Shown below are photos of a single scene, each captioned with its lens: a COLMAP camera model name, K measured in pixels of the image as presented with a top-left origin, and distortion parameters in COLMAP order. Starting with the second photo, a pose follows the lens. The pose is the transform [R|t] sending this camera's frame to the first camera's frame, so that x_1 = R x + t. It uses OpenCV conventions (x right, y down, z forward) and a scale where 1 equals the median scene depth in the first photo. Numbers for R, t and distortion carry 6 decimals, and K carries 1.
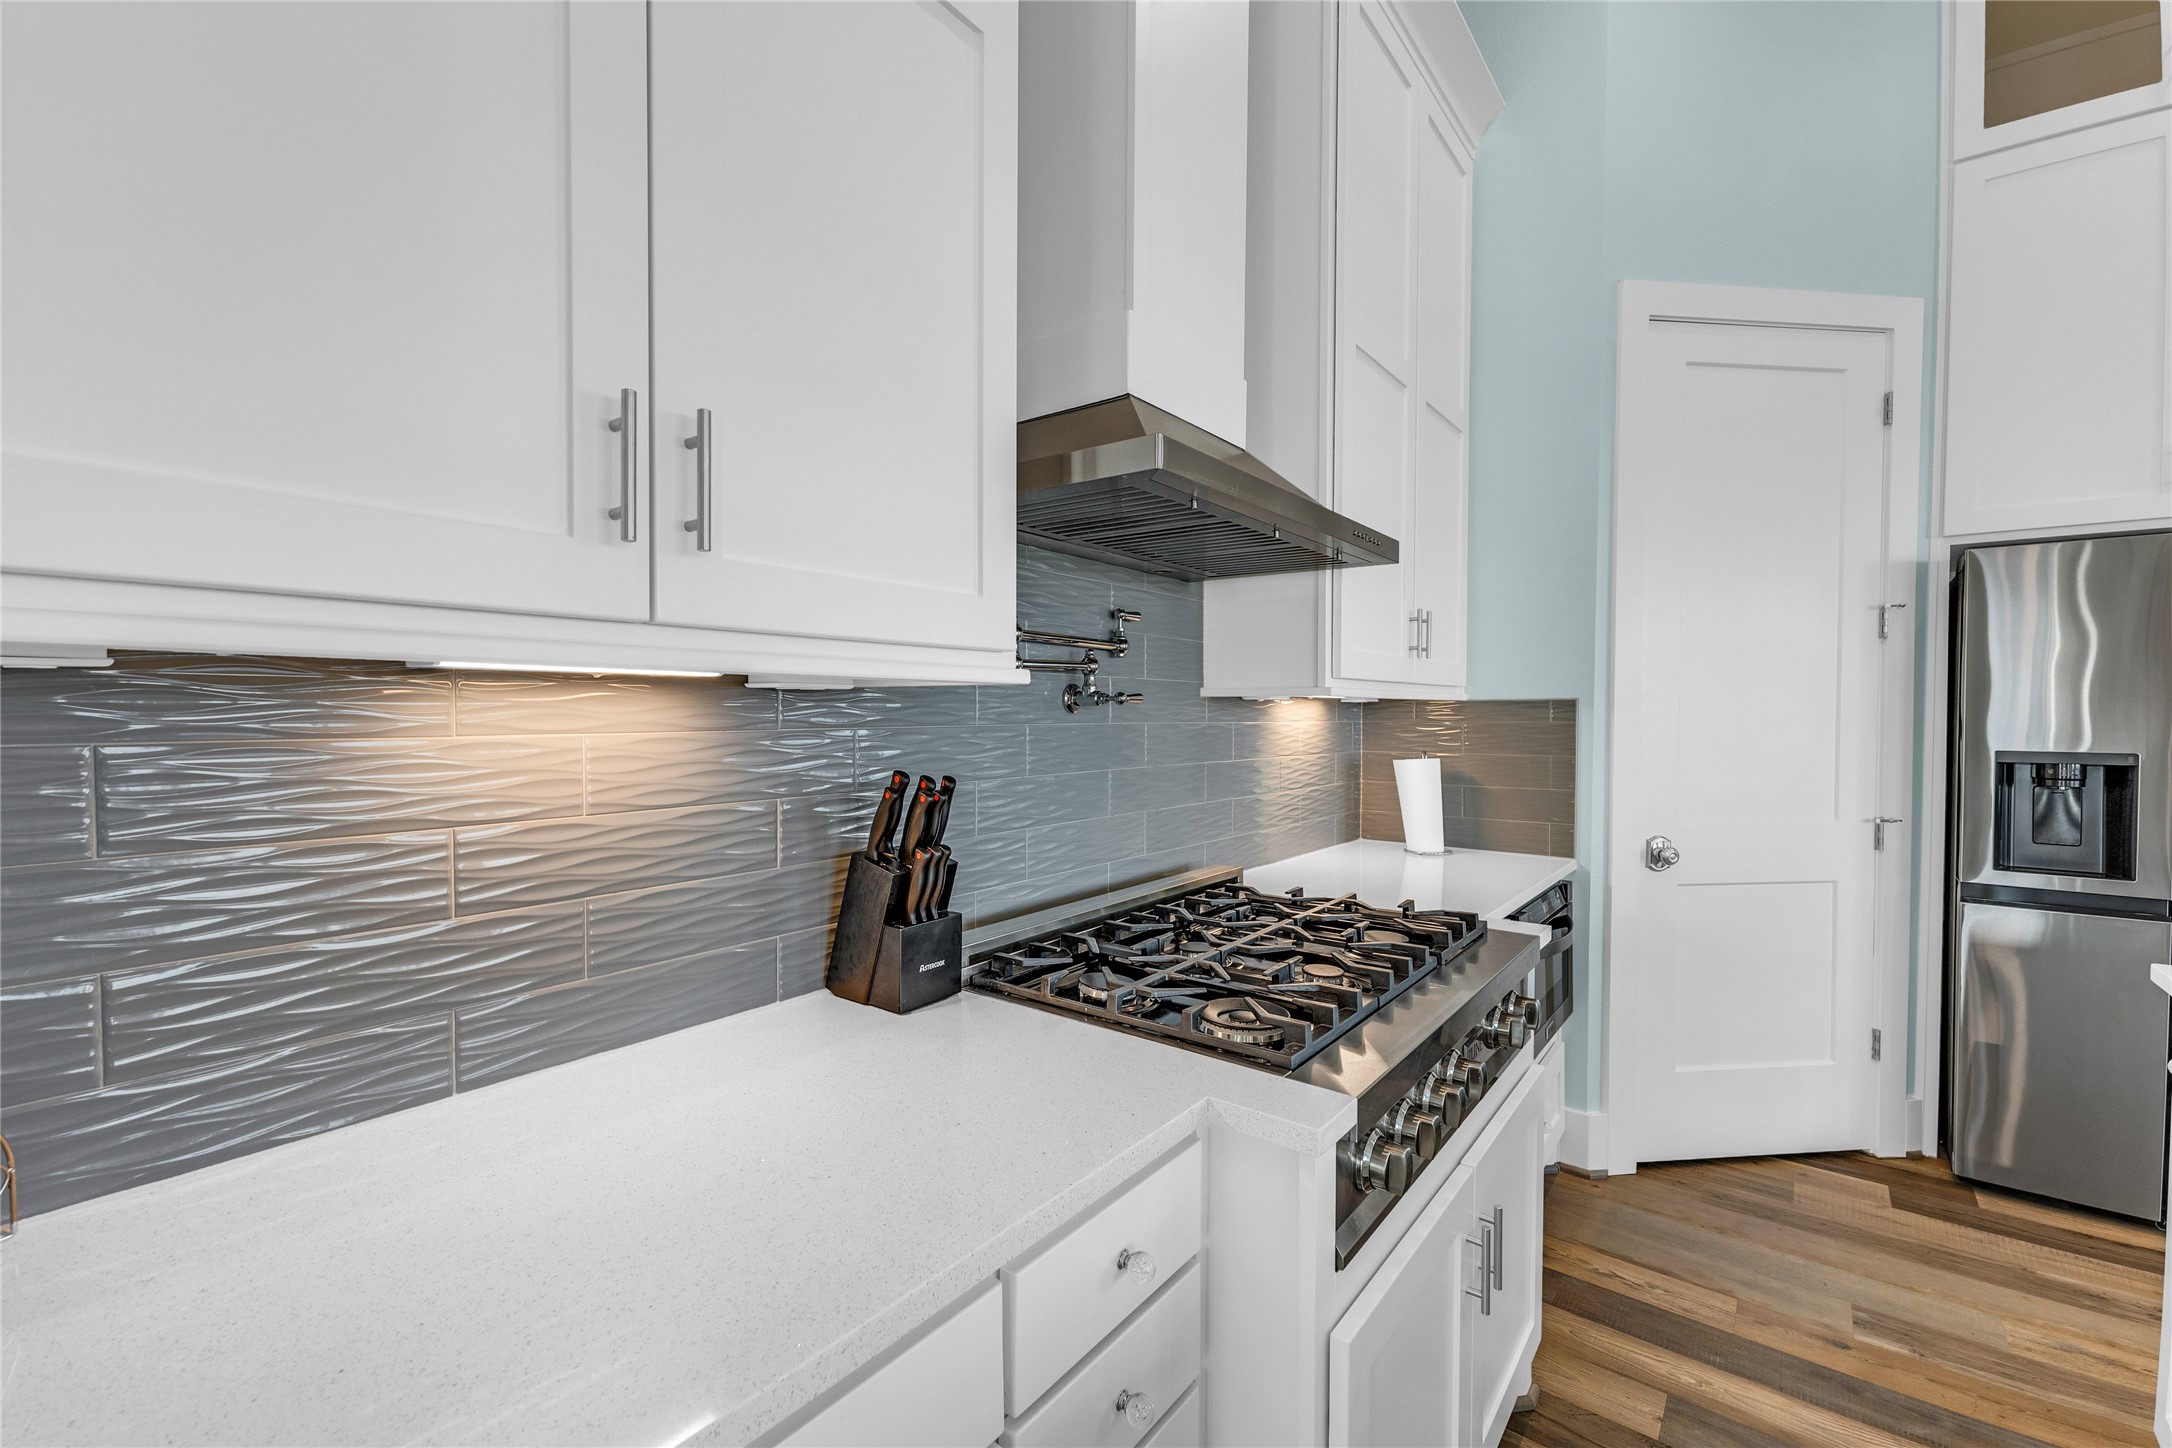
lens RADIAL K [[924.3, 0, 1068.2], [0, 924.3, 732.0], [0, 0, 1]] dist [0.003813, -0.002035]
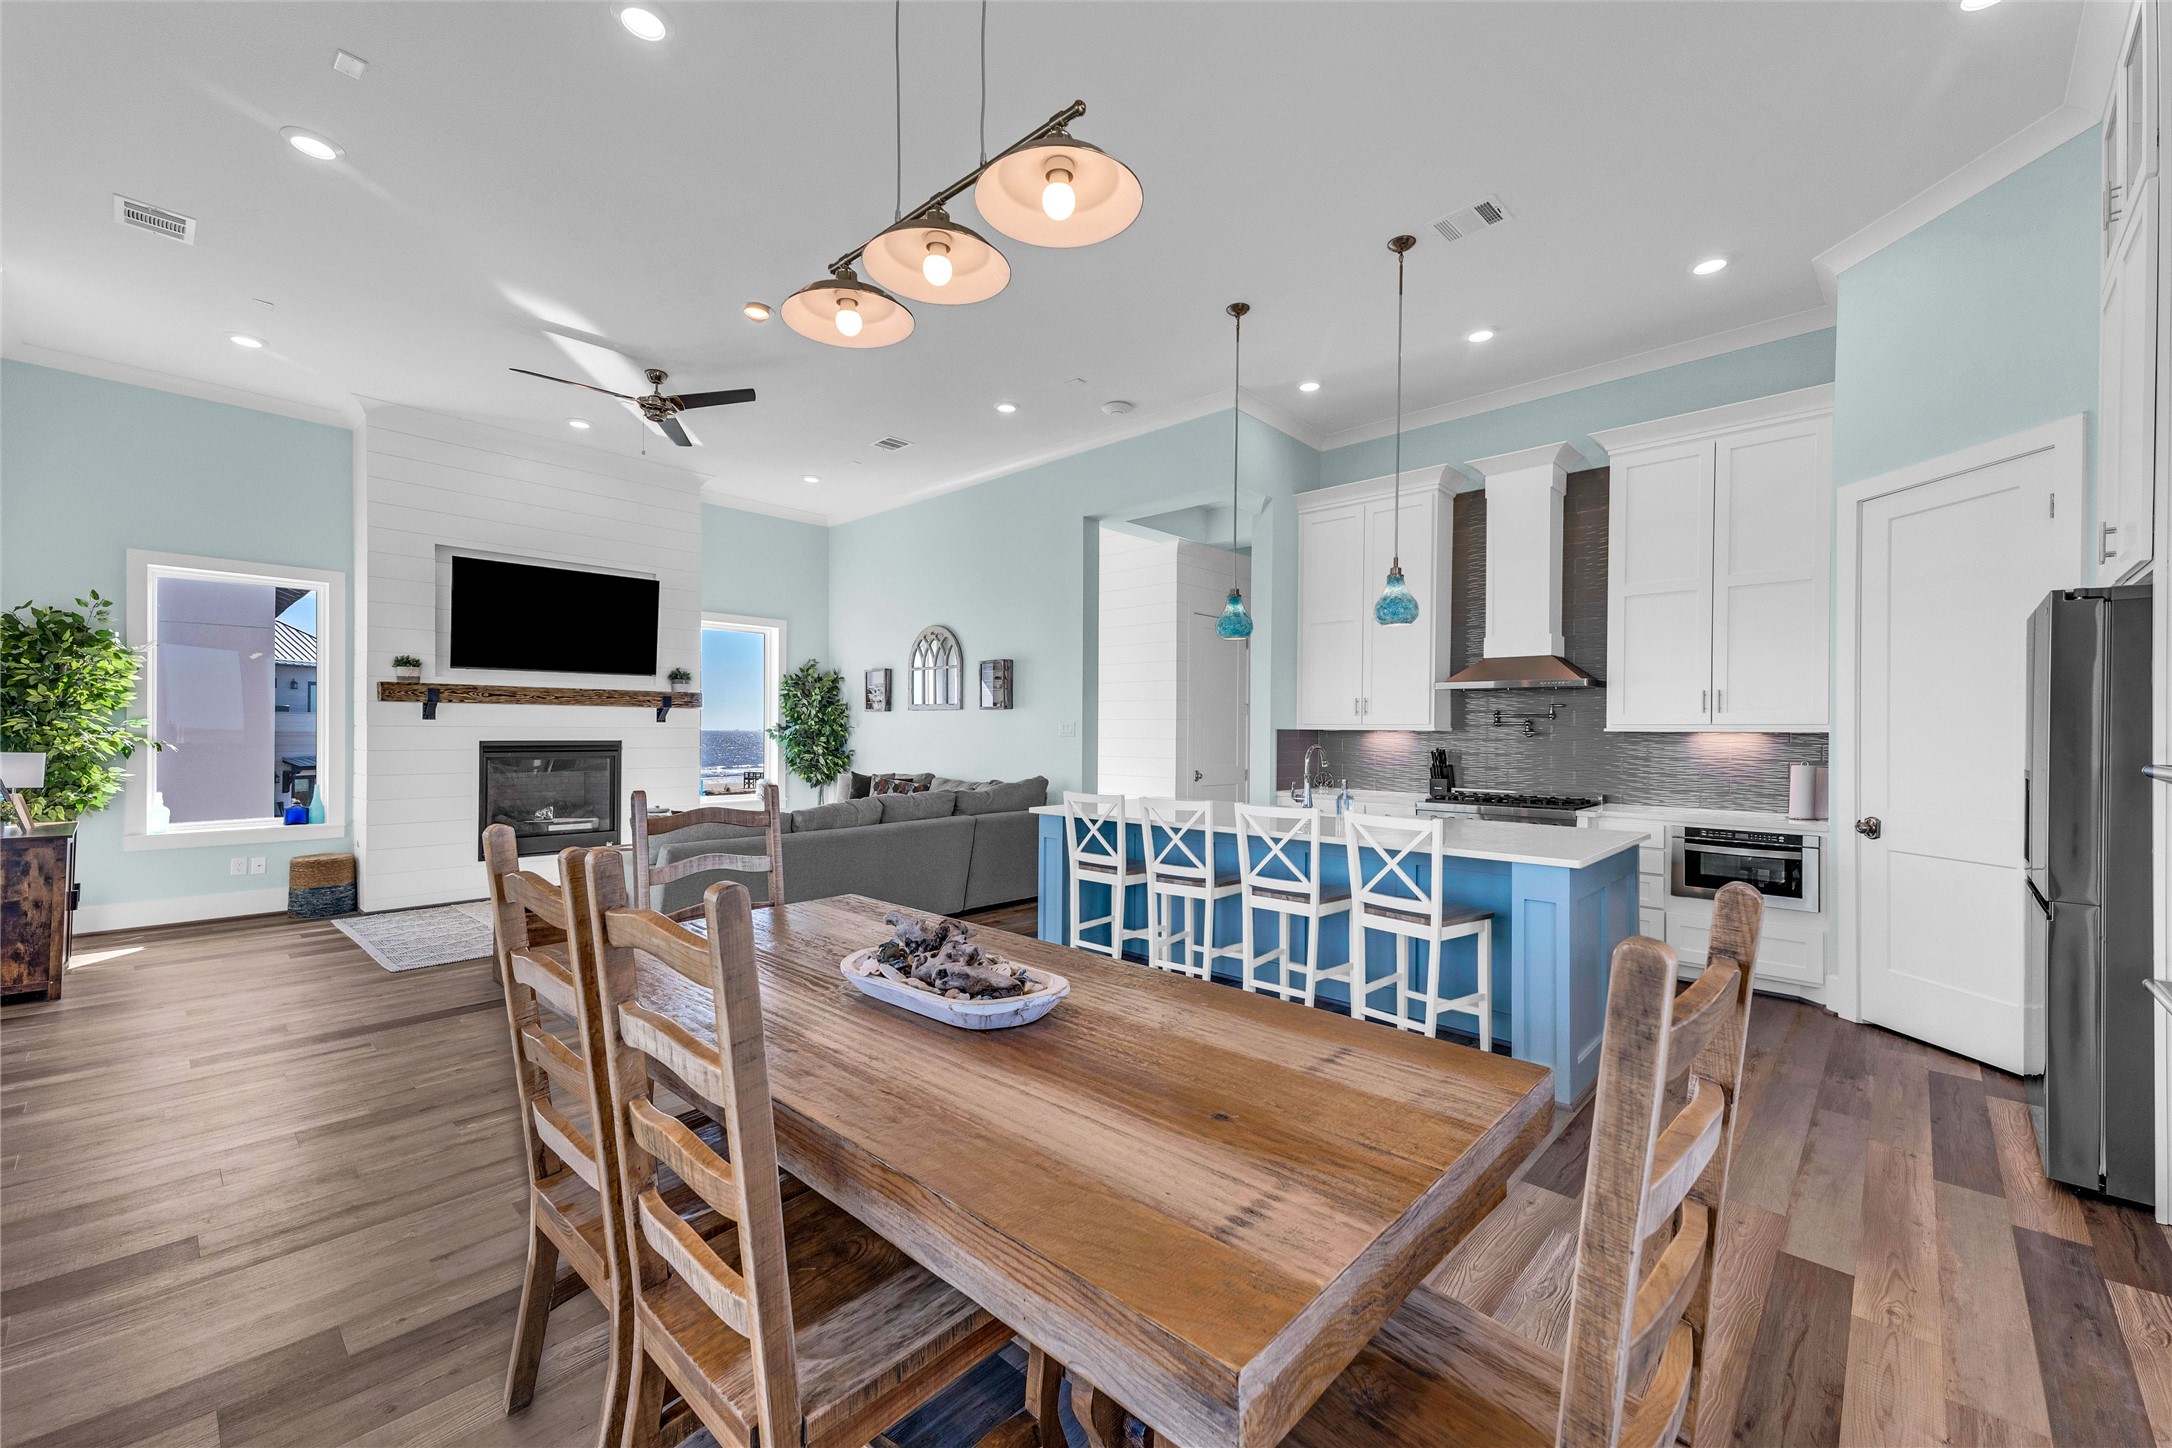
lens RADIAL K [[877.7, 0, 1083.8], [0, 877.7, 725.4], [0, 0, 1]] dist [0.025629, -0.000053]
pose [[-0.079148, -0.008606, -0.996826, 2.579515], [-0.026790, 0.999620, -0.006503, 0.000930], [0.996503, 0.026191, -0.079348, -0.295587]]
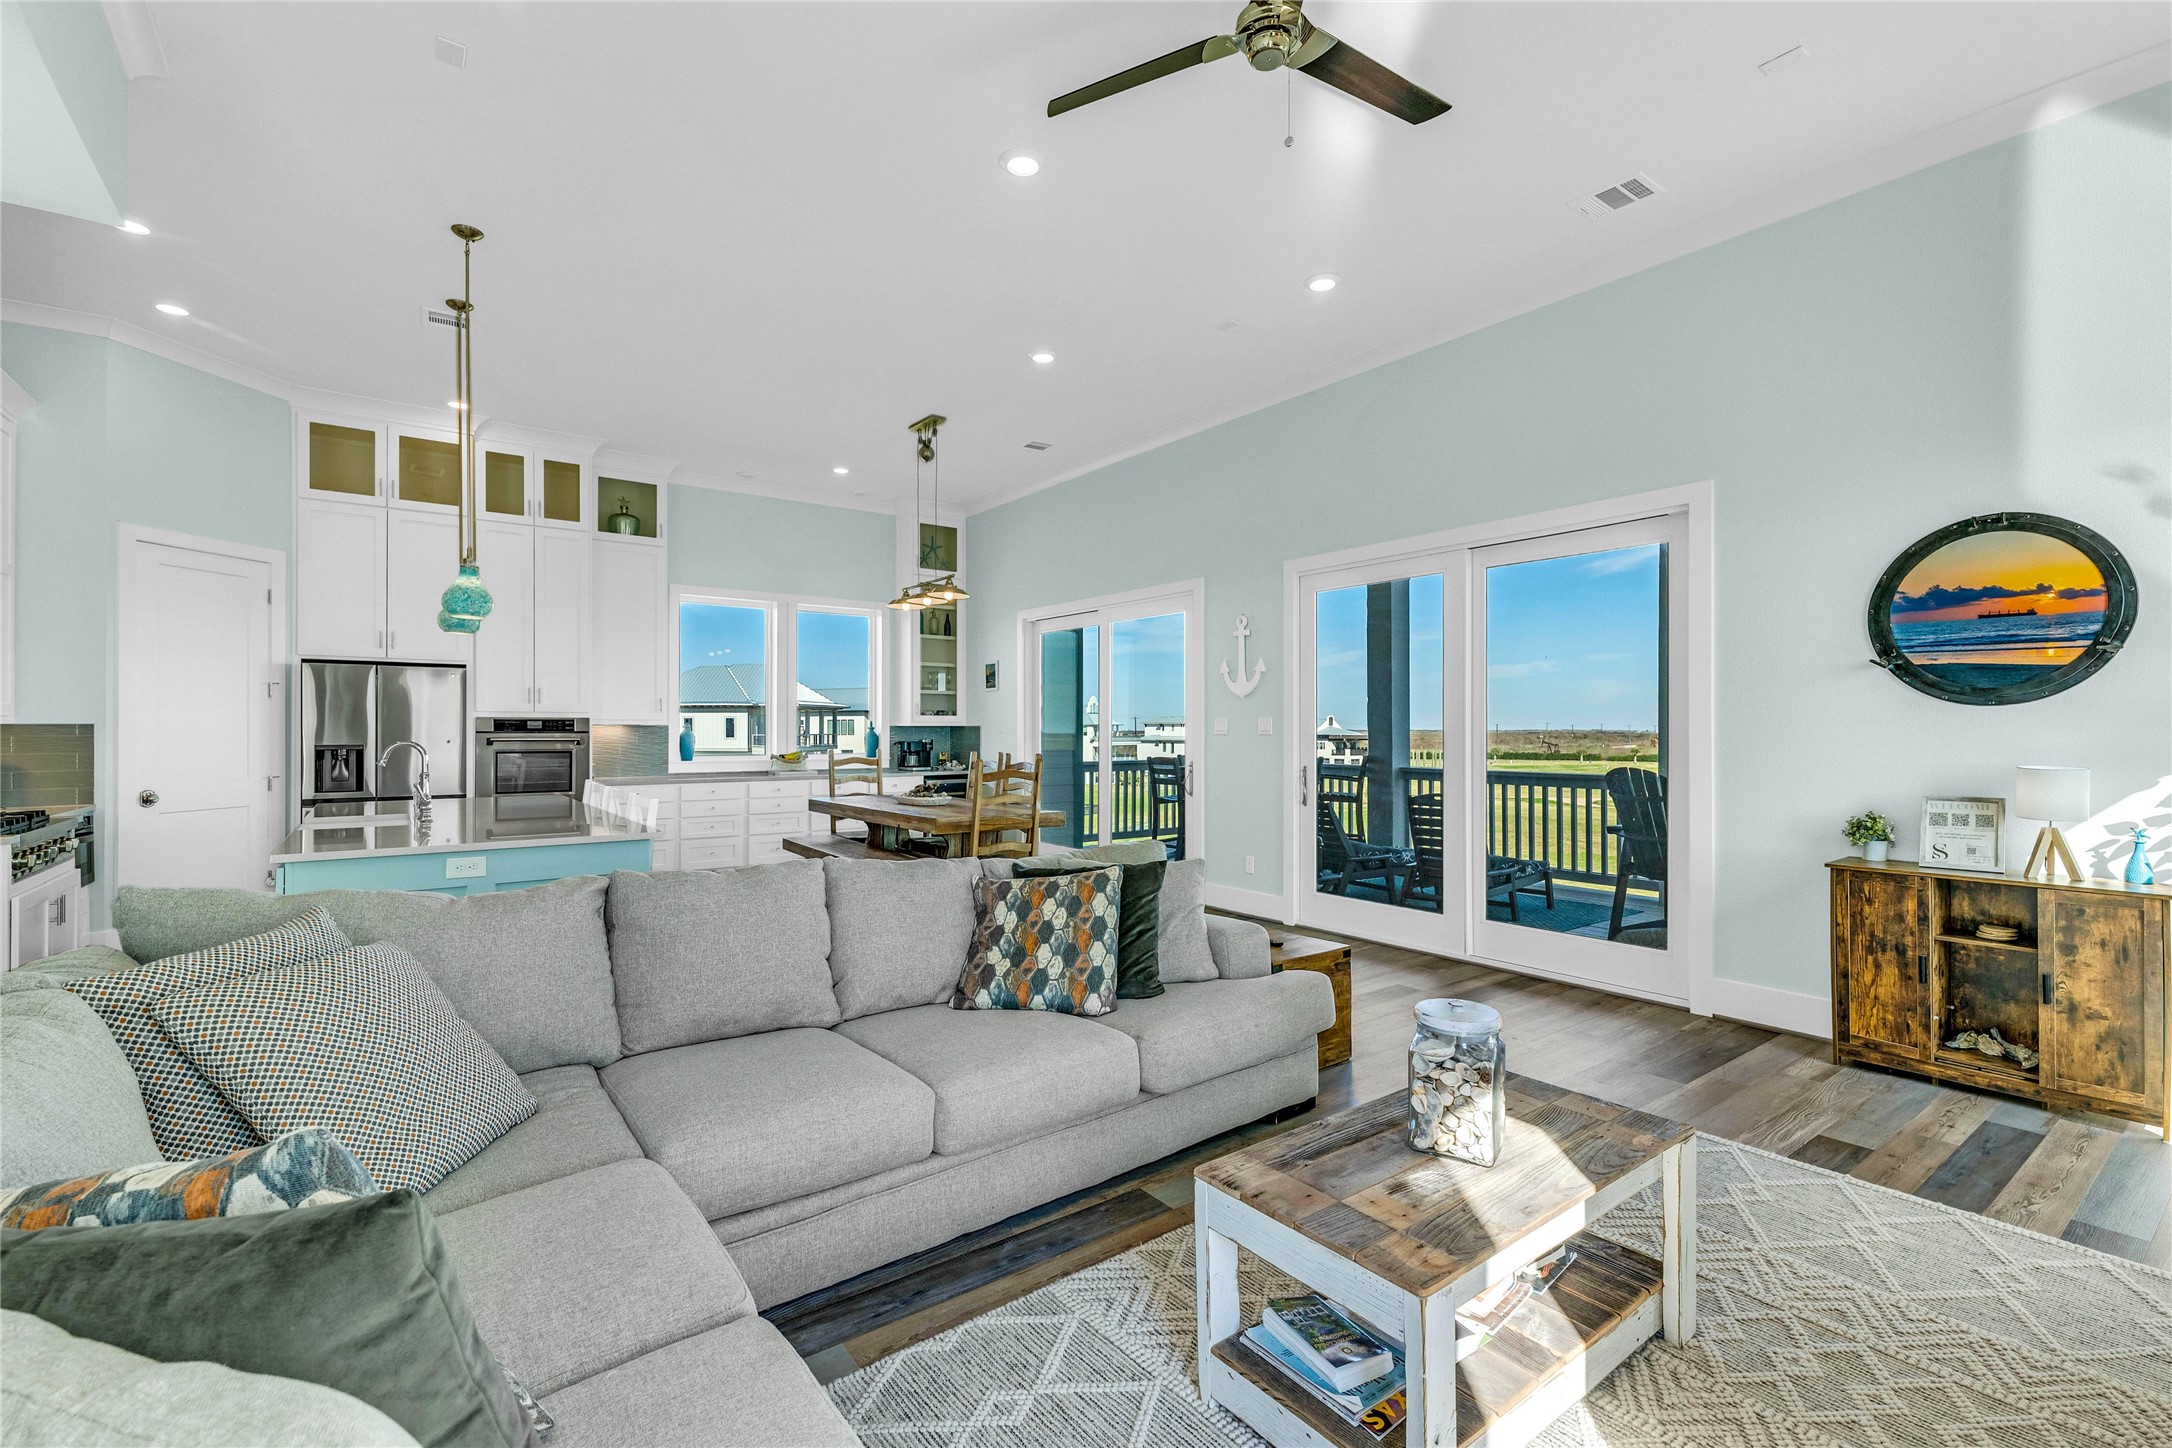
lens RADIAL K [[940.8, 0, 1093.6], [0, 940.8, 730.1], [0, 0, 1]] dist [0.003150, -0.000556]
pose [[0.254529, -0.002437, 0.967062, -0.967038], [0.019160, 0.999813, -0.002524, 0.027555], [-0.966875, 0.019172, 0.254529, -1.777072]]
